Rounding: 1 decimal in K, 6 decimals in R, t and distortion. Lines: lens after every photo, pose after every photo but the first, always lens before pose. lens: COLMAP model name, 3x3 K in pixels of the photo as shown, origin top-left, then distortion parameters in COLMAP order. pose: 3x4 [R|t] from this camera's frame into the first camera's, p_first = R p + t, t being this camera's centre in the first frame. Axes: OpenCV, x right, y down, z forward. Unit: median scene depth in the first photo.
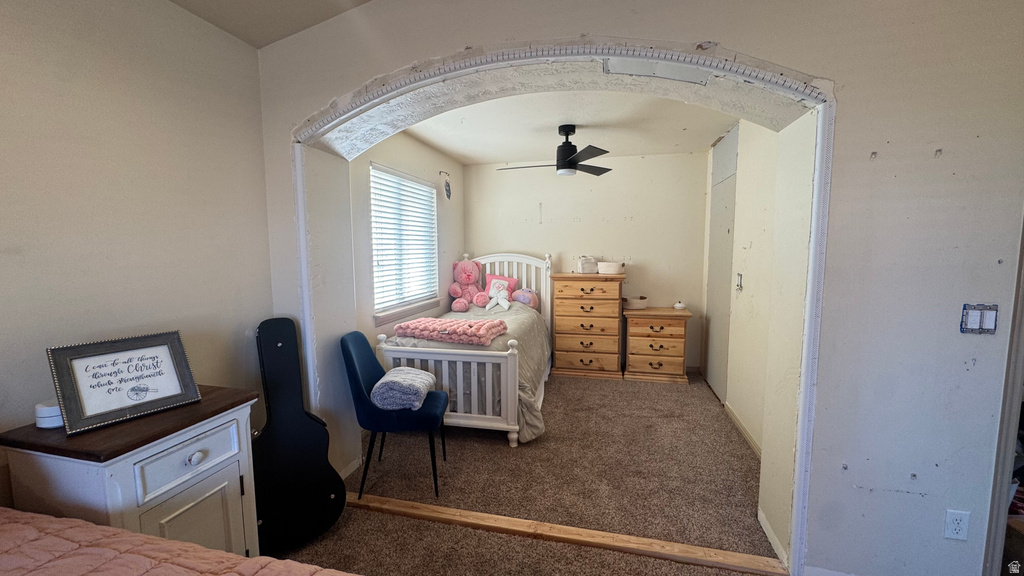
lens RADIAL K [[408.6, 0, 512.0], [0, 408.6, 288.0], [0, 0, 1]] dist [-0.002393, -0.000146]
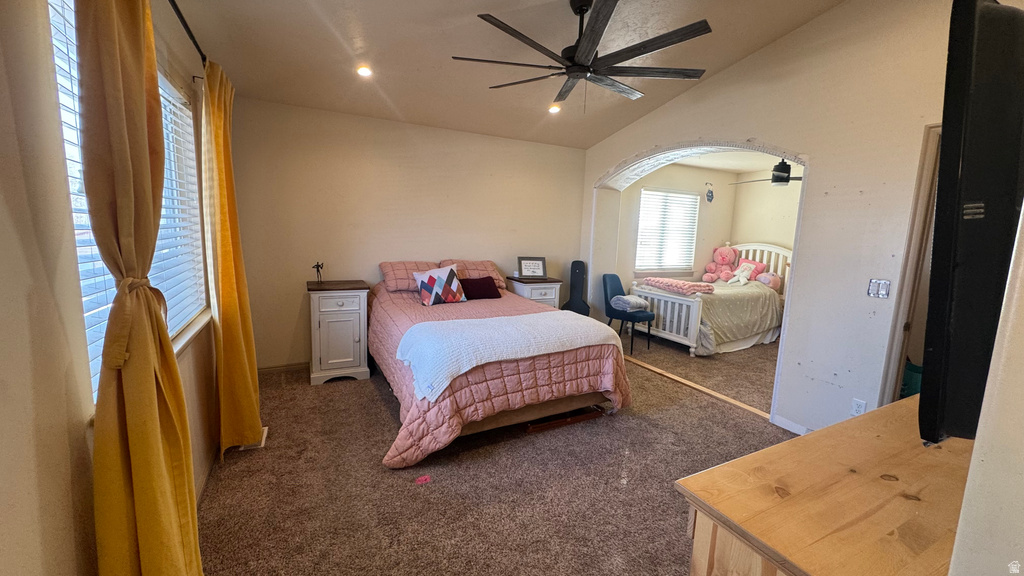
lens RADIAL K [[408.6, 0, 512.0], [0, 408.6, 288.0], [0, 0, 1]] dist [-0.002393, -0.000146]
pose [[0.661418, 0.137240, -0.737354, 0.485011], [-0.112079, 0.990163, 0.083757, 0.036499], [0.741596, 0.027244, 0.670294, -0.459594]]
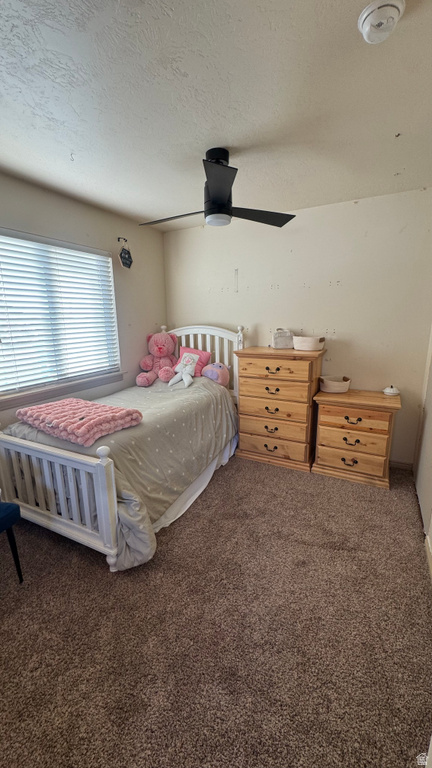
lens RADIAL K [[306.5, 0, 216.0], [0, 306.5, 384.0], [0, 0, 1]] dist [-0.002393, -0.000146]
pose [[0.969623, 0.046398, -0.240164, 0.228965], [-0.016483, 0.992007, 0.125102, -0.044164], [0.244049, -0.117343, 0.962637, 0.342481]]
